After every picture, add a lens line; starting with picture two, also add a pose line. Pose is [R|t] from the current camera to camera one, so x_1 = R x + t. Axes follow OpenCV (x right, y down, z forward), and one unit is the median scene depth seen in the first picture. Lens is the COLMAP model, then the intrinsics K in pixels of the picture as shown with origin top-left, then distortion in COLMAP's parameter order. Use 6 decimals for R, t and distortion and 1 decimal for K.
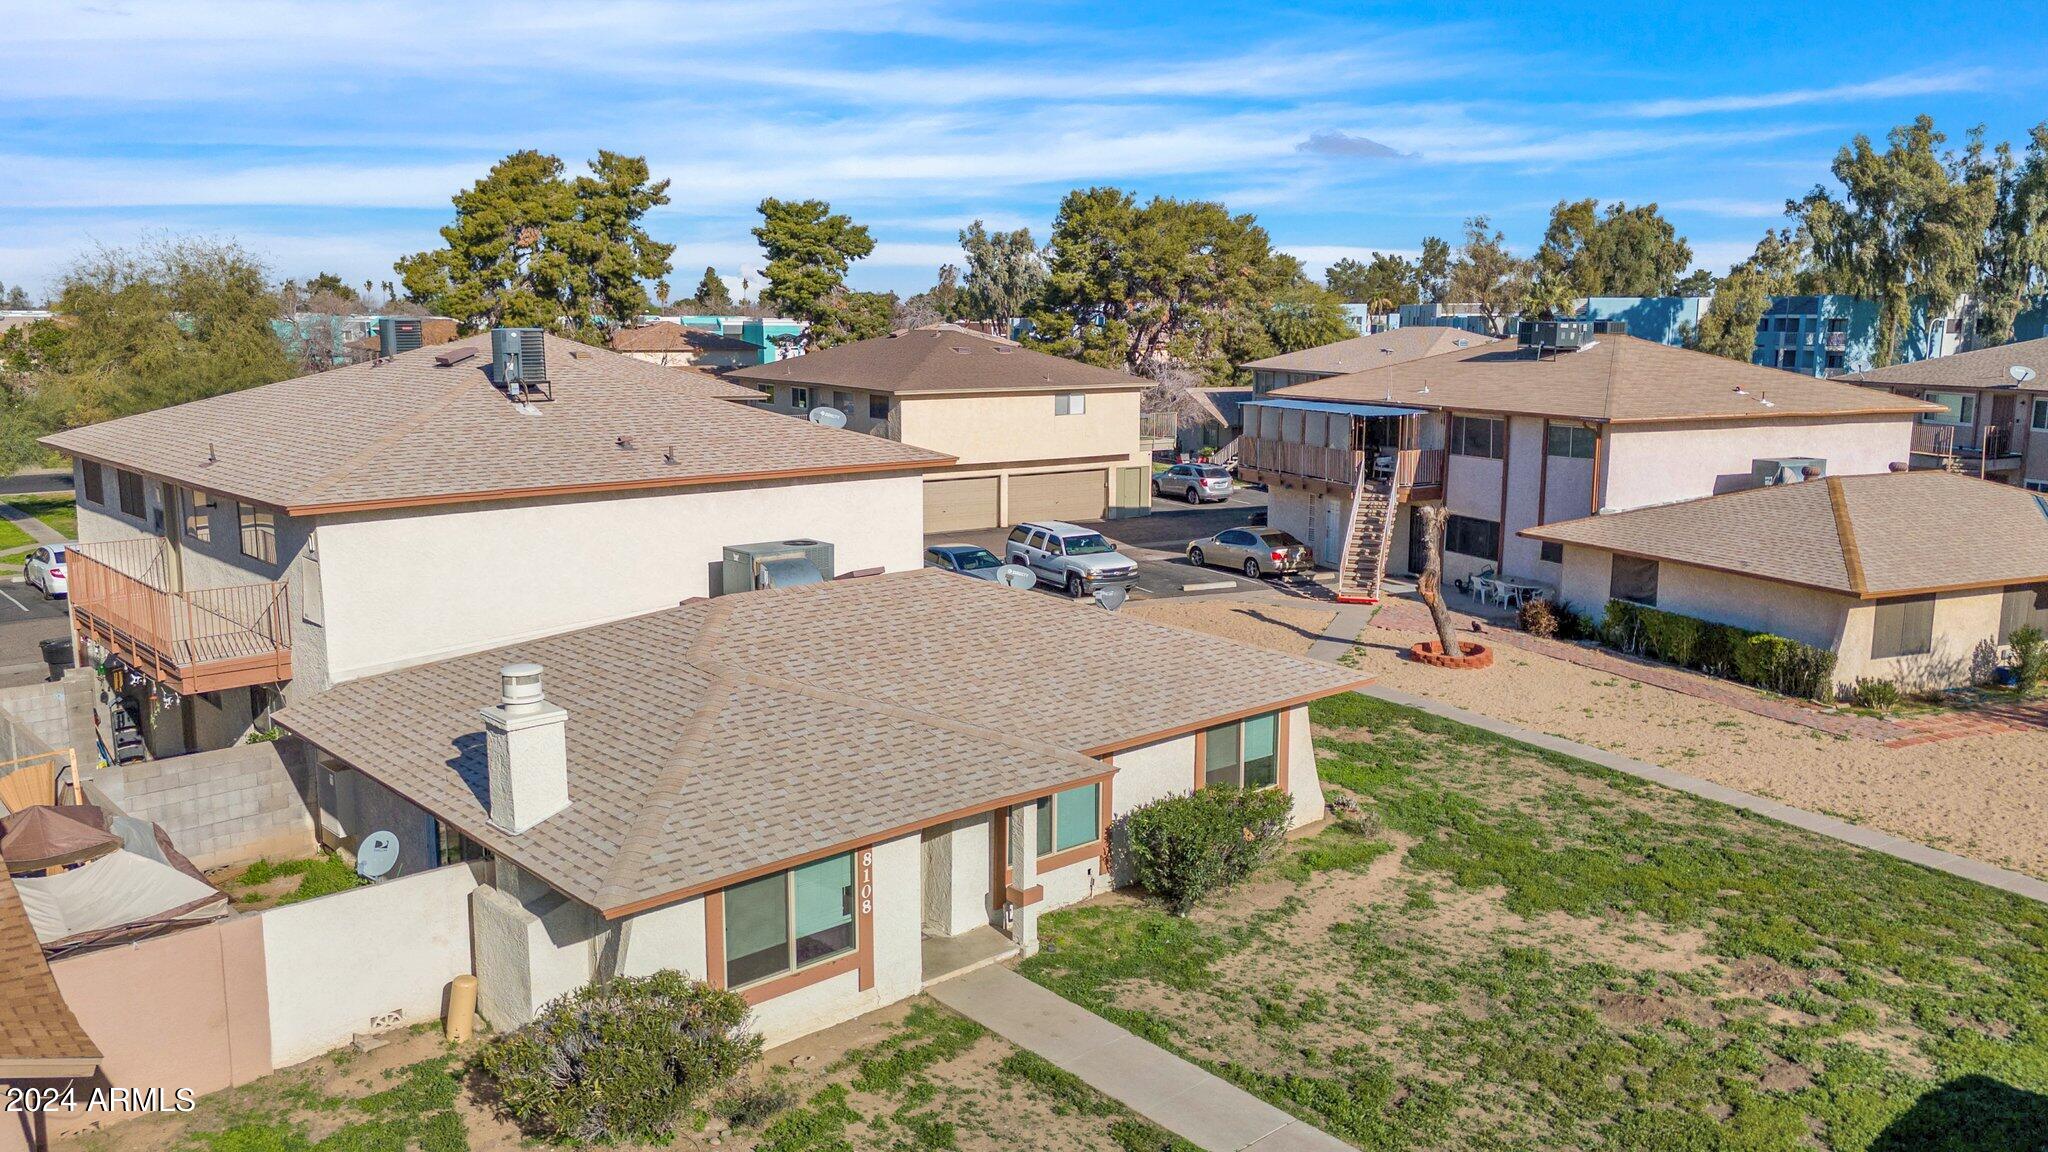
lens RADIAL K [[1543.9, 0, 1023.8], [0, 1543.9, 563.0], [0, 0, 1]] dist [0.077006, -0.078578]
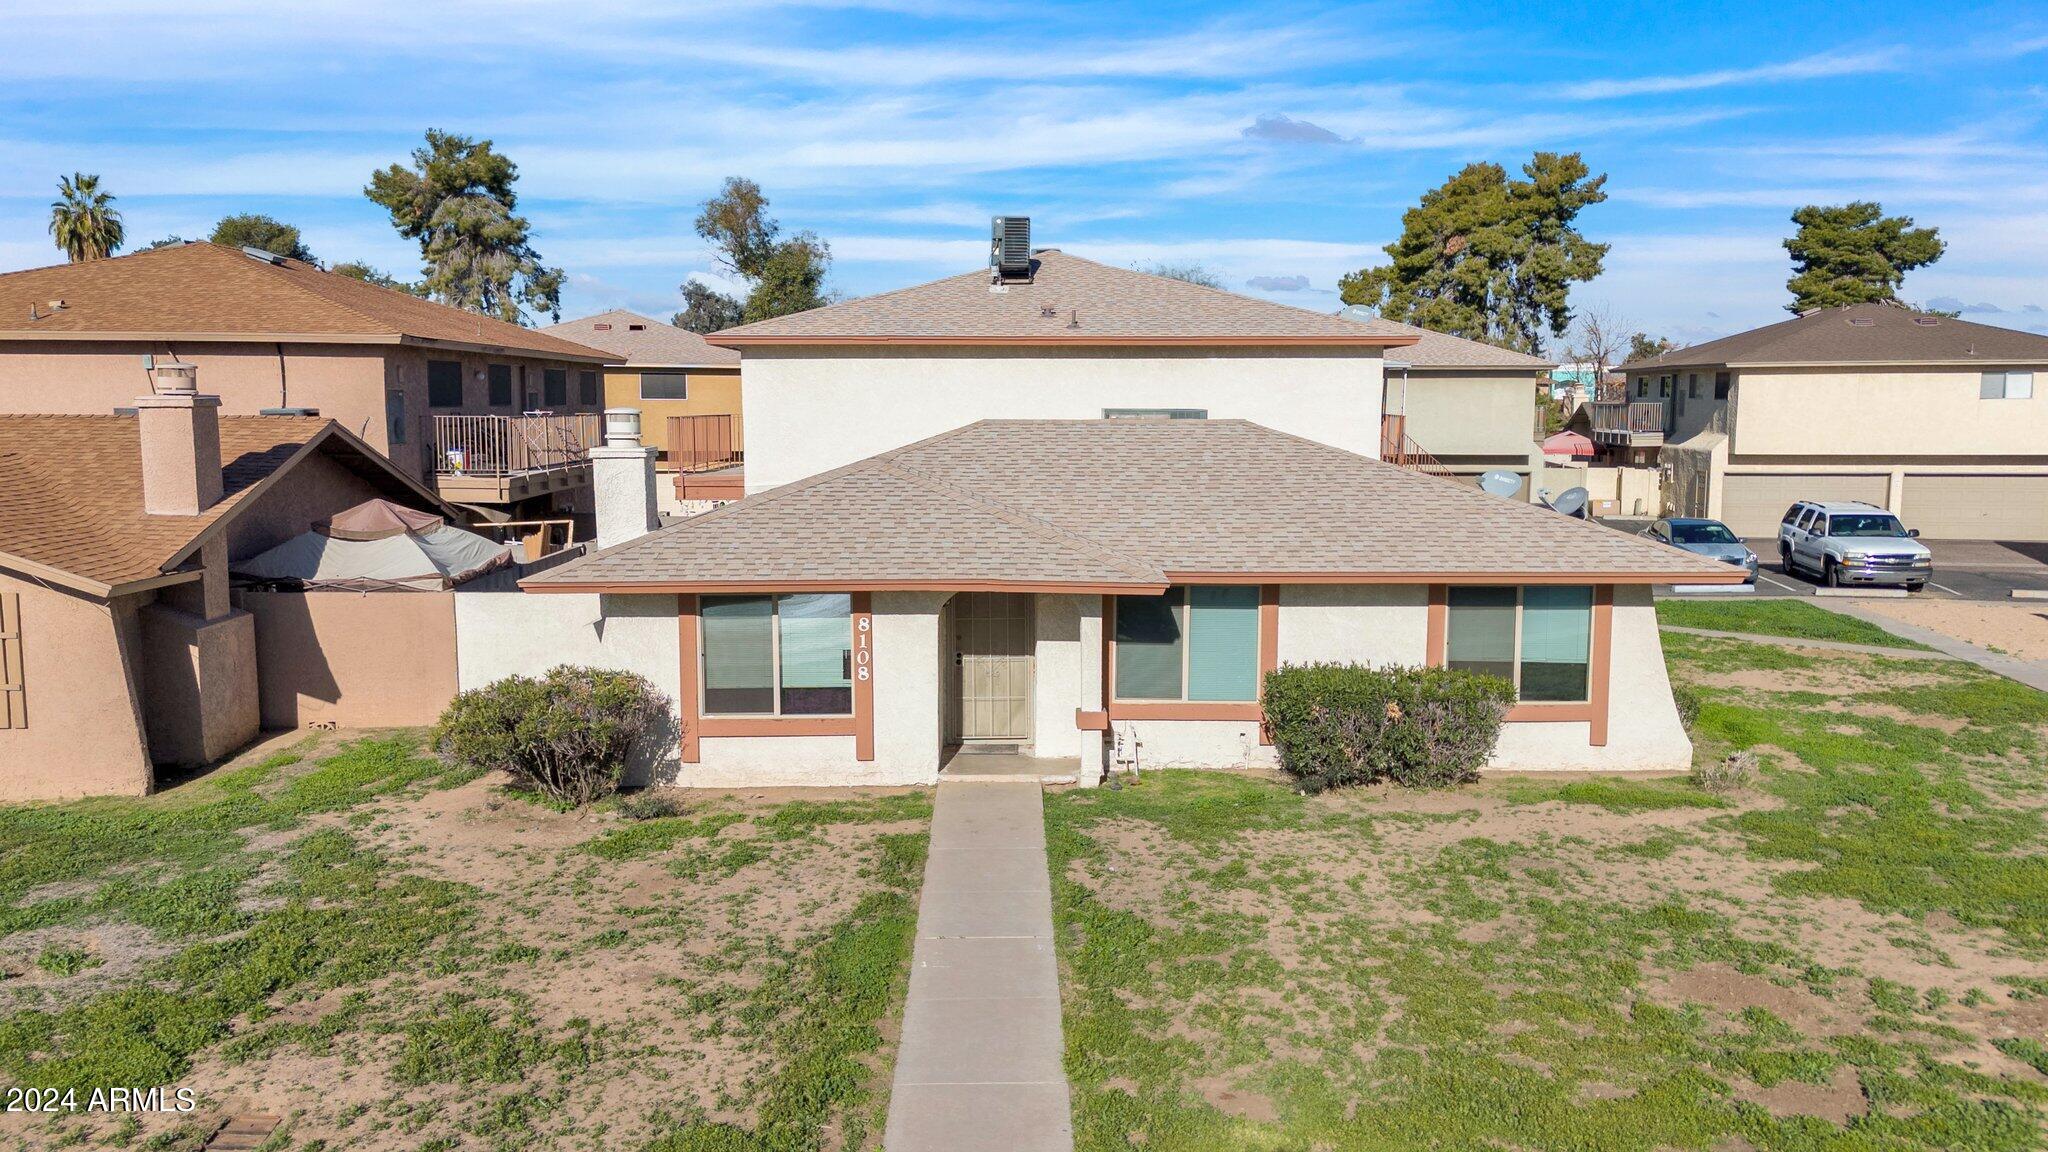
lens RADIAL K [[1543.9, 0, 1023.8], [0, 1543.9, 563.0], [0, 0, 1]] dist [0.077006, -0.078578]
pose [[0.752582, 0.068585, -0.654917, 0.500350], [-0.102008, 0.994698, -0.013052, 0.125235], [0.650549, 0.076630, 0.755588, 0.258652]]
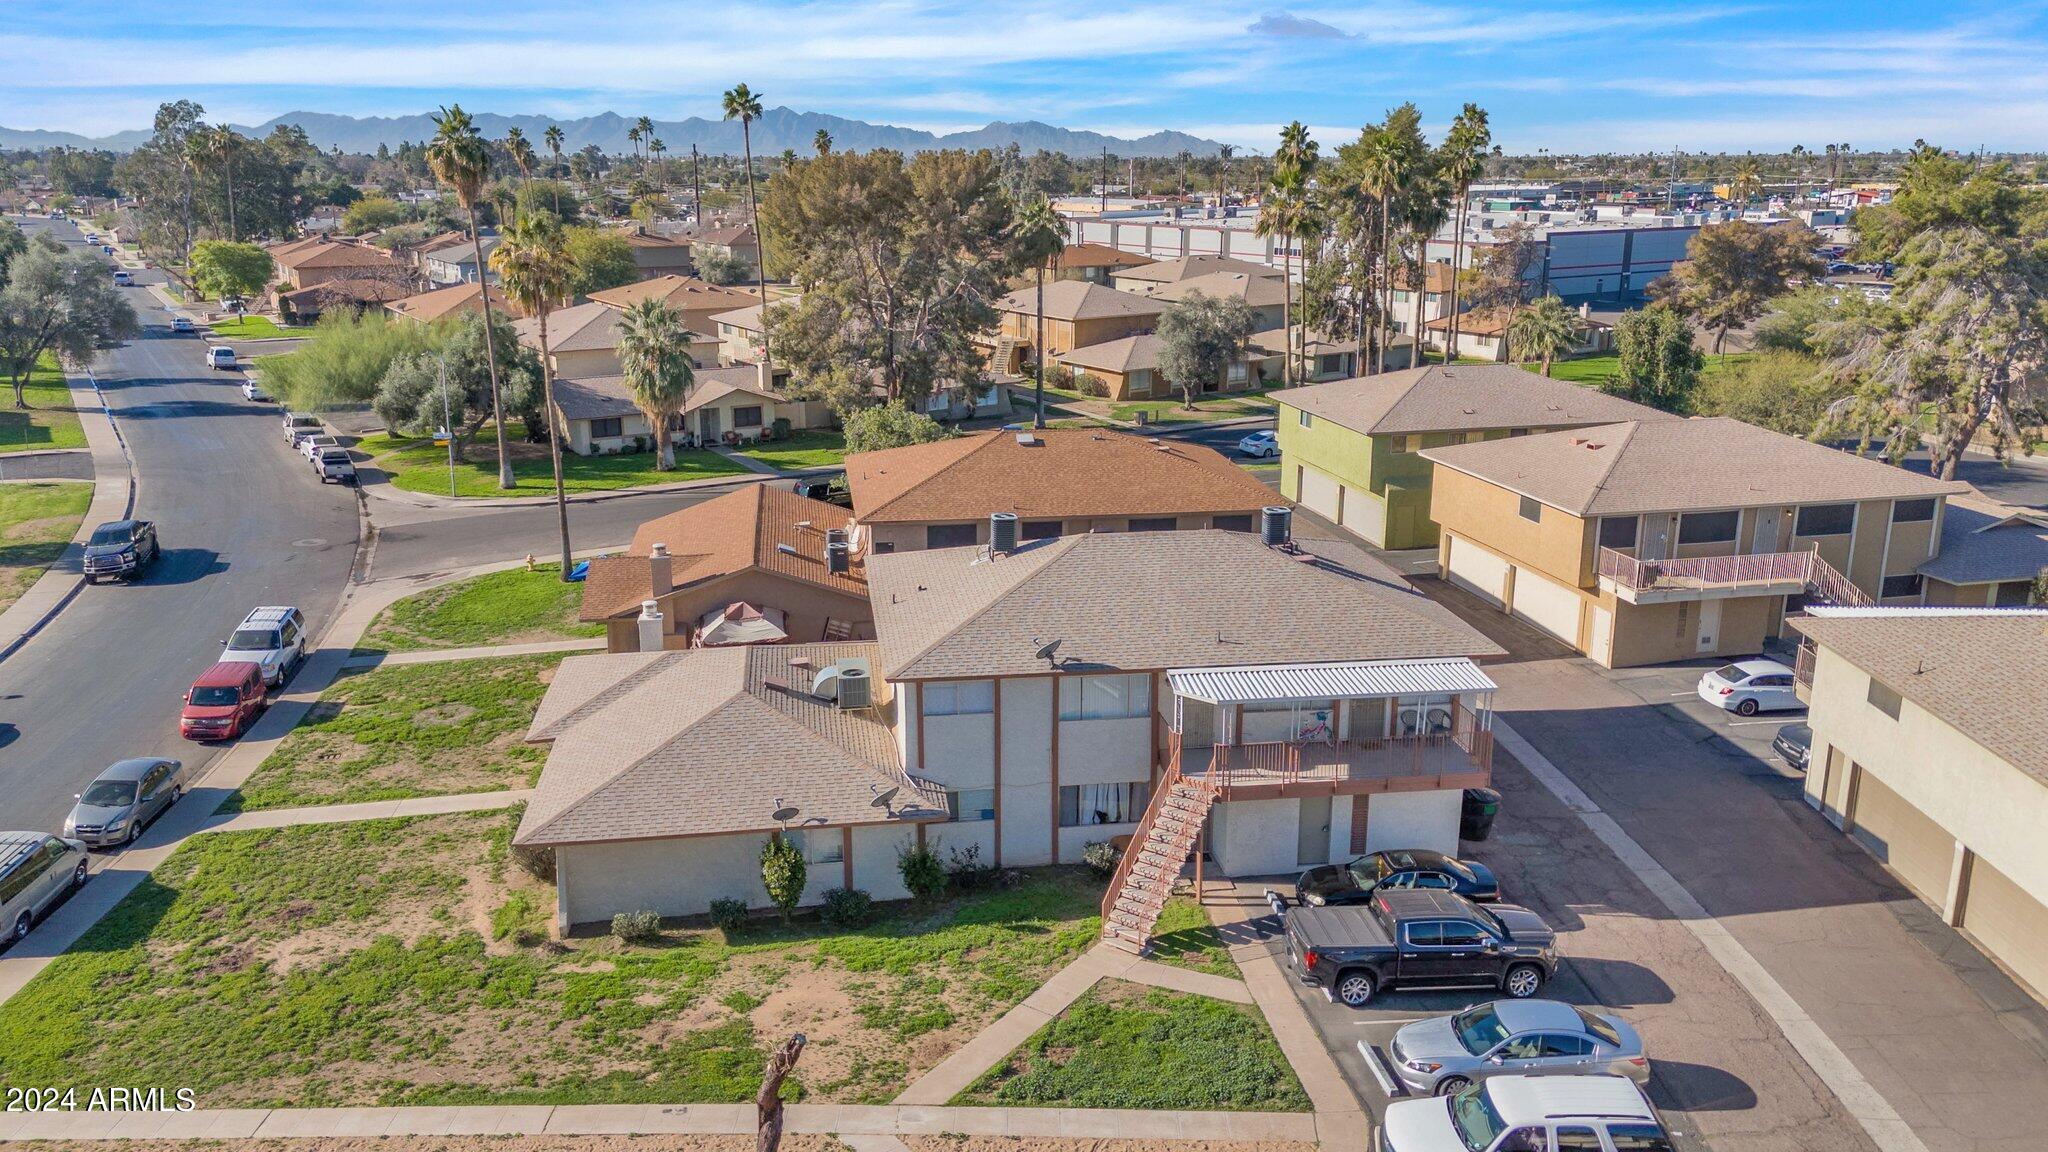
lens RADIAL K [[1543.9, 0, 1023.8], [0, 1543.9, 563.0], [0, 0, 1]] dist [0.077006, -0.078578]
pose [[-0.561022, 0.206699, -0.801580, 1.179853], [-0.130301, 0.934203, 0.332095, -0.783977], [0.817481, 0.290759, -0.497175, 2.247342]]
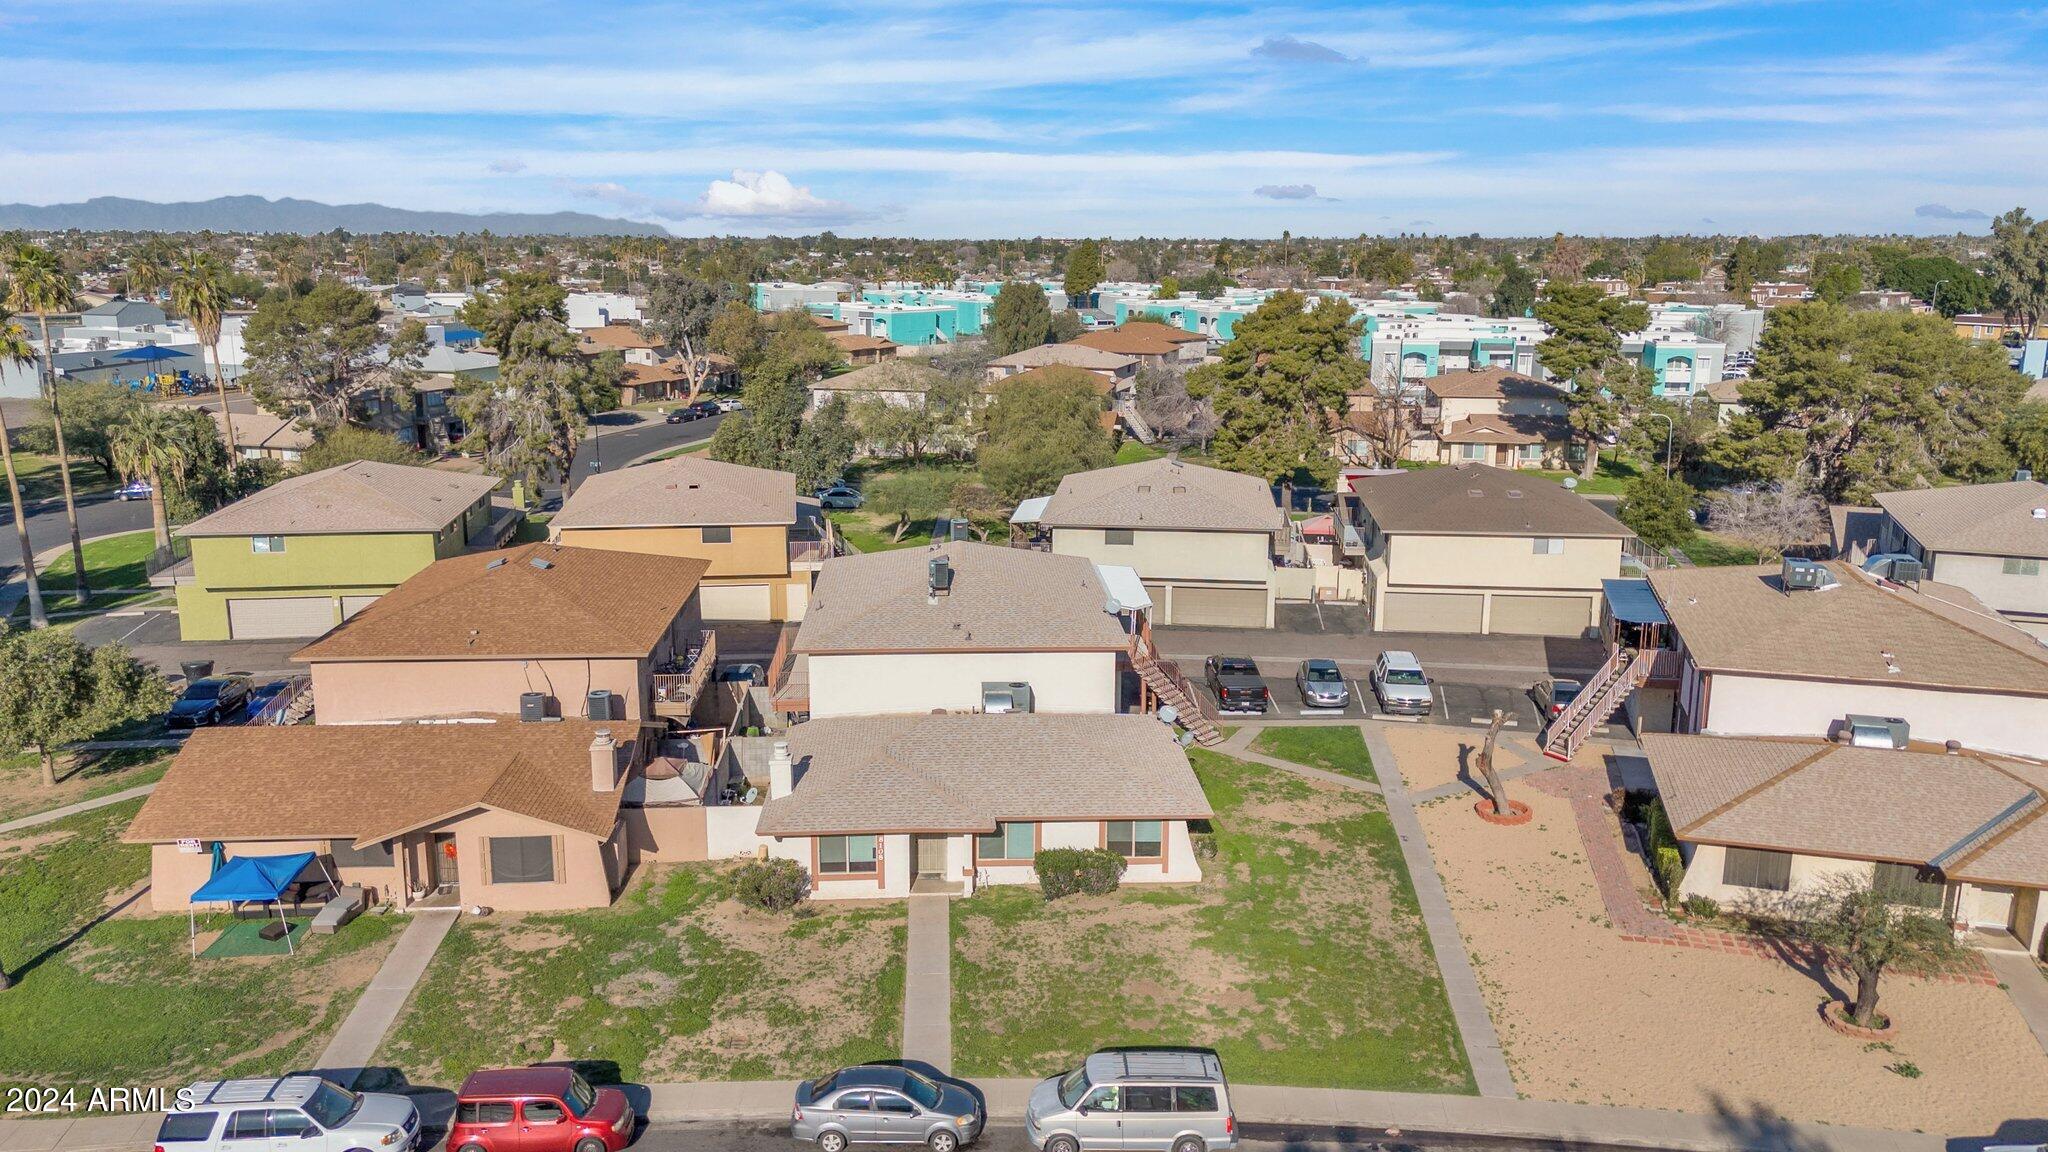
lens RADIAL K [[1520.3, 0, 1024.0], [0, 1520.3, 576.0], [0, 0, 1]] dist [0.080410, 0.000489]
pose [[0.779483, 0.134217, -0.611876, 1.289522], [-0.101416, 0.990930, 0.088166, -0.402446], [0.618160, -0.006670, 0.786024, -0.696360]]
